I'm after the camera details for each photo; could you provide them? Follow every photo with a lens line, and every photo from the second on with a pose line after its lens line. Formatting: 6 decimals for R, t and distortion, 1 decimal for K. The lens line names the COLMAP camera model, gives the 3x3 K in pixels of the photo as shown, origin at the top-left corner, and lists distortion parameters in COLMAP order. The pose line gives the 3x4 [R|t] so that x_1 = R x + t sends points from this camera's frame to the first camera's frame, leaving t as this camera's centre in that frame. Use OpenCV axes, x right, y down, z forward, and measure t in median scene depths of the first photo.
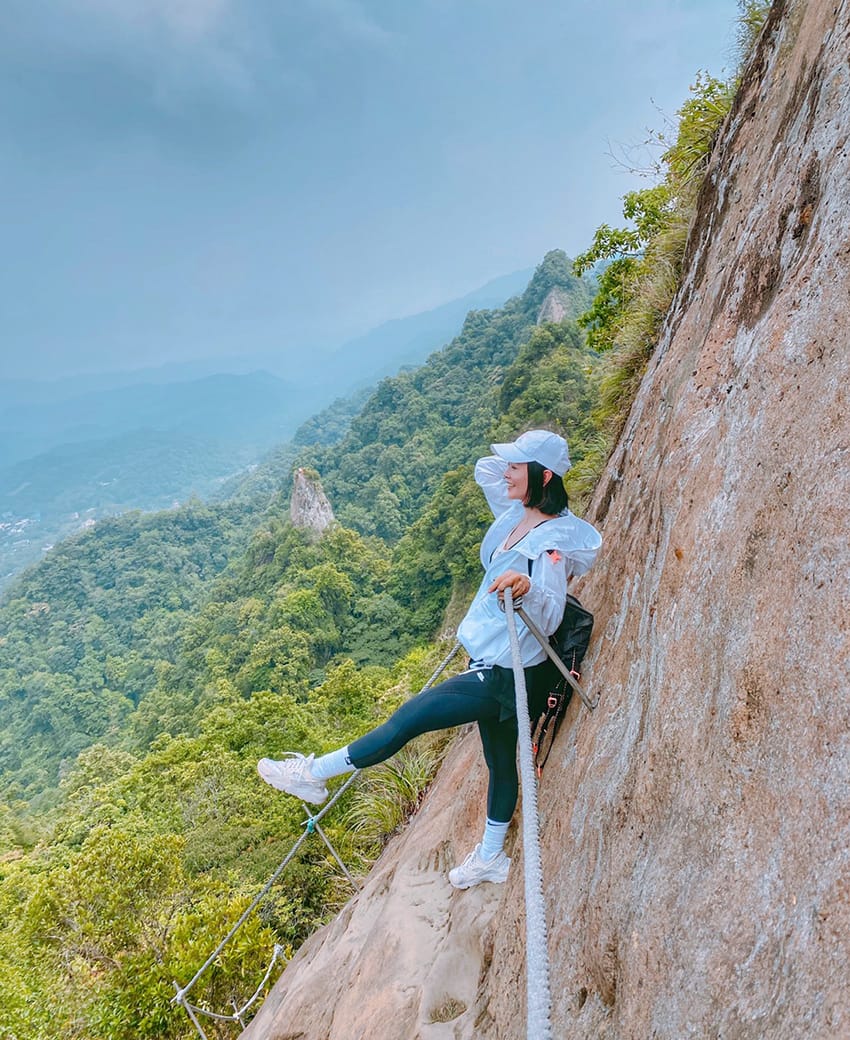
lens RADIAL K [[888.3, 0, 424.9], [0, 888.3, 495.3], [0, 0, 1]] dist [0.179327, -0.547016]
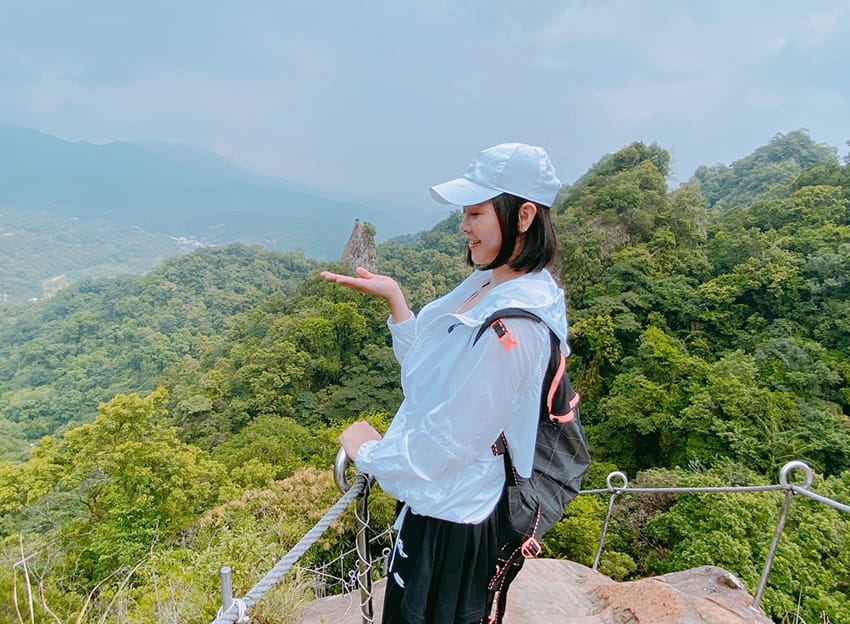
lens RADIAL K [[523.4, 0, 431.6], [0, 523.4, 315.6], [0, 0, 1]] dist [0.083242, -0.108455]
pose [[0.942330, 0.332404, -0.039021, 0.008317], [-0.332427, 0.943109, 0.006090, 0.047134], [0.038826, 0.007233, 0.999220, 0.317068]]
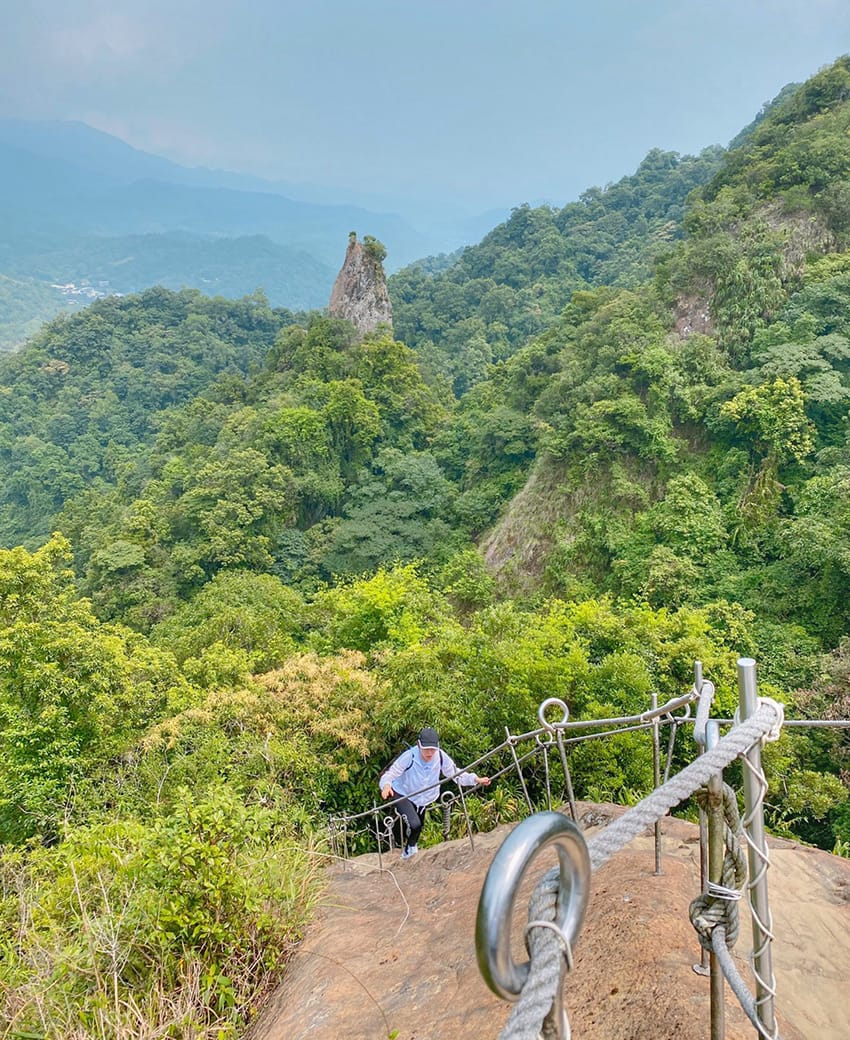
lens RADIAL K [[862.6, 0, 430.7], [0, 862.6, 528.8], [0, 0, 1]] dist [0.140255, -0.372582]
pose [[0.953657, 0.295949, -0.054339, 0.007137], [-0.283157, 0.943769, 0.170650, 0.047342], [0.101787, -0.147355, 0.983832, 0.320286]]
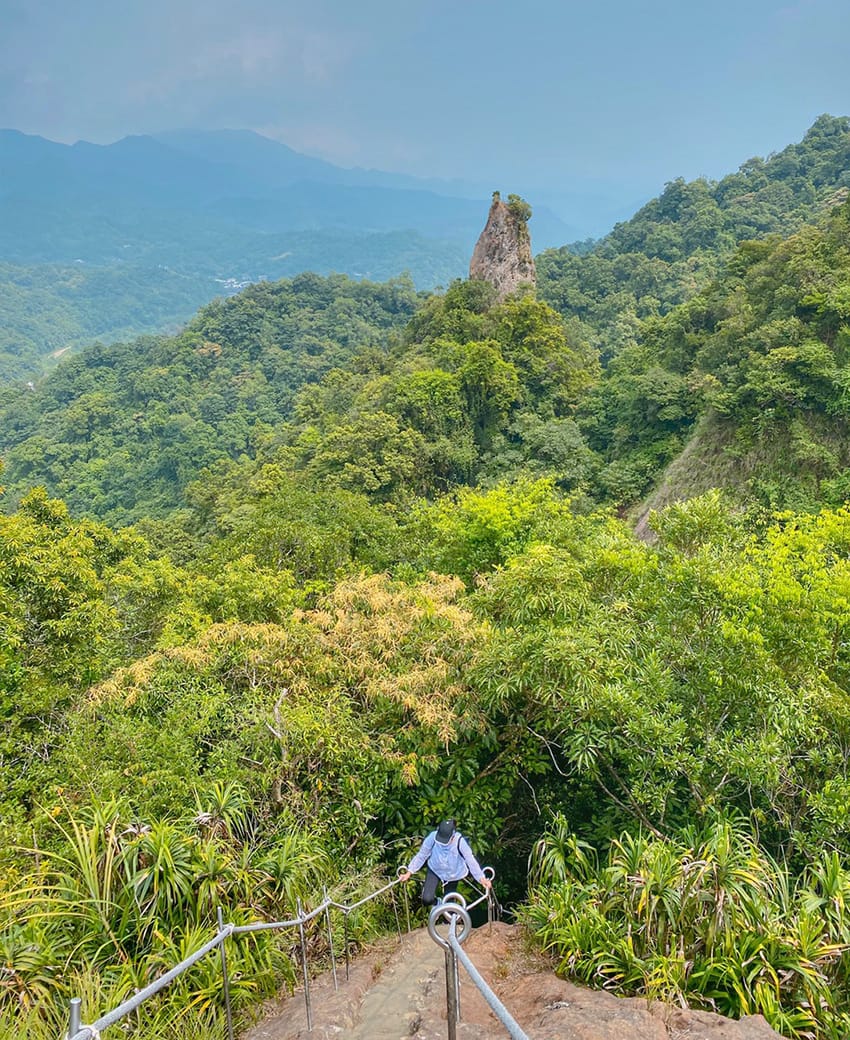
lens RADIAL K [[862.2, 0, 437.8], [0, 862.2, 471.1], [0, 0, 1]] dist [0.183997, -0.525871]
pose [[0.925313, 0.311468, -0.216294, 0.008254], [-0.281004, 0.946206, 0.160411, 0.064690], [0.254622, -0.087651, 0.963060, 0.358613]]
